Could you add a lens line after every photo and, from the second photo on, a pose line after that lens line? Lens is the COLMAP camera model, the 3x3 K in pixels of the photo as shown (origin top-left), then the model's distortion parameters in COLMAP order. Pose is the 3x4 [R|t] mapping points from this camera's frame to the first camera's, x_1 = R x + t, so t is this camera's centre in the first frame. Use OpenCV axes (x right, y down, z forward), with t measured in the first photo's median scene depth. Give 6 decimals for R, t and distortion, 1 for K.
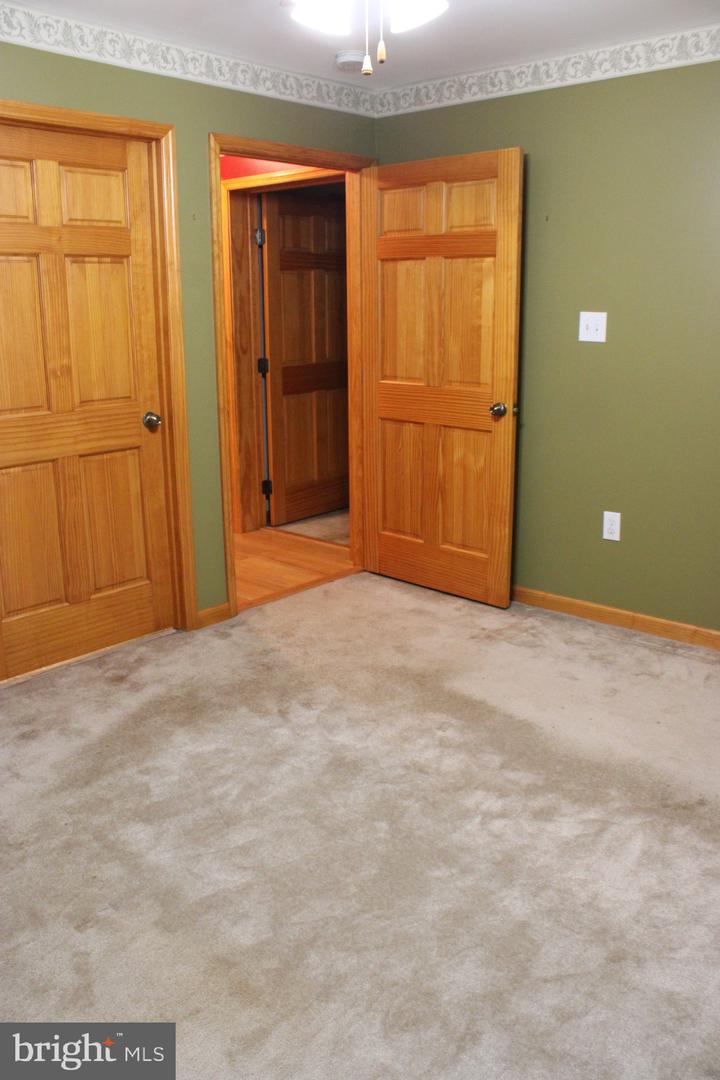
lens RADIAL K [[905.5, 0, 360.0], [0, 905.5, 540.0], [0, 0, 1]] dist [-0.167382, 0.149821]
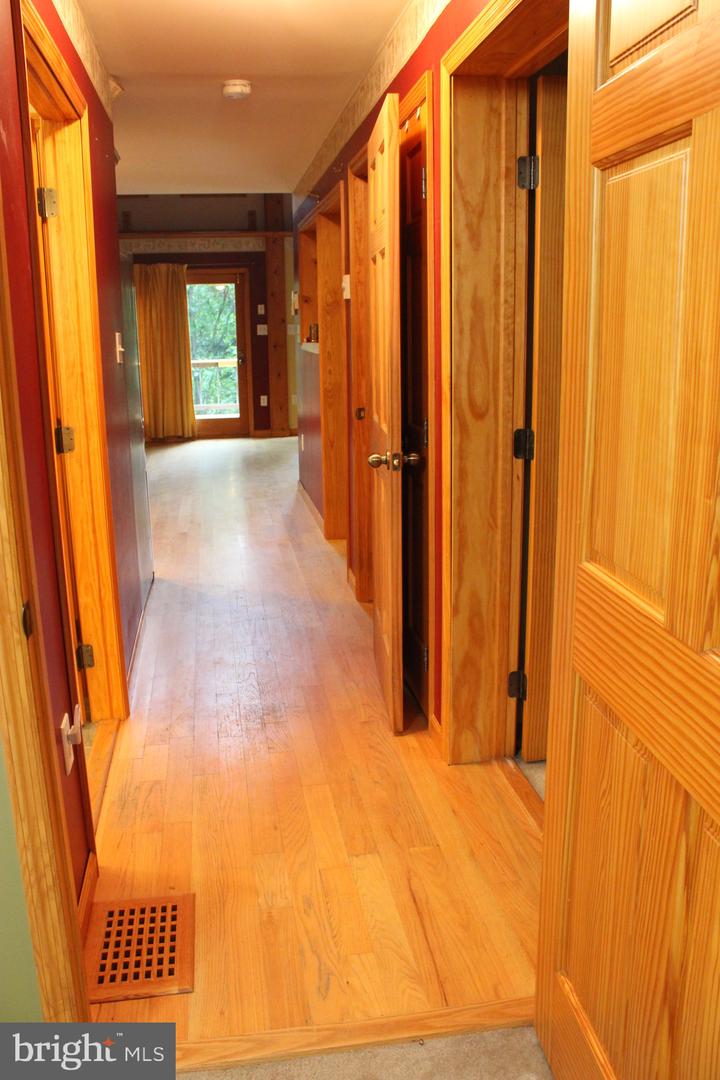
lens RADIAL K [[905.5, 0, 360.0], [0, 905.5, 540.0], [0, 0, 1]] dist [-0.167382, 0.149821]
pose [[0.789872, 0.143289, -0.596297, 0.119984], [-0.152673, 0.987653, 0.035097, -0.151559], [0.593964, 0.063317, 0.801996, 0.582398]]
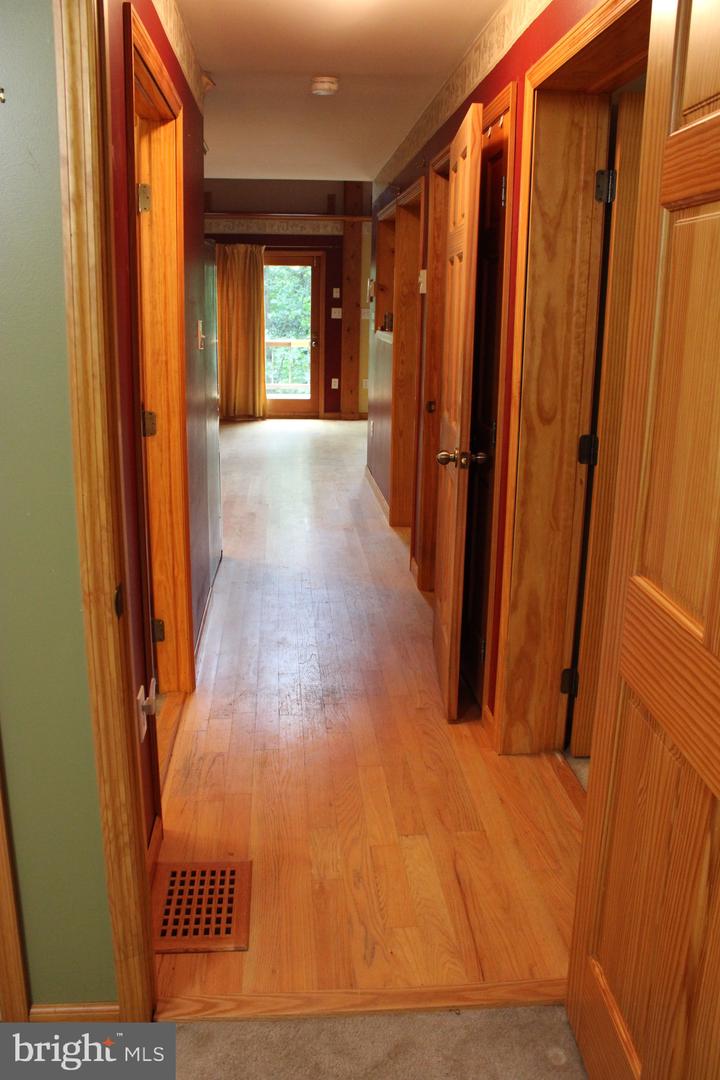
lens RADIAL K [[905.5, 0, 360.0], [0, 905.5, 540.0], [0, 0, 1]] dist [-0.167382, 0.149821]
pose [[0.738375, 0.193642, -0.645992, 0.130762], [-0.198445, 0.977867, 0.066300, -0.158087], [0.644533, 0.079240, 0.760459, 0.563766]]
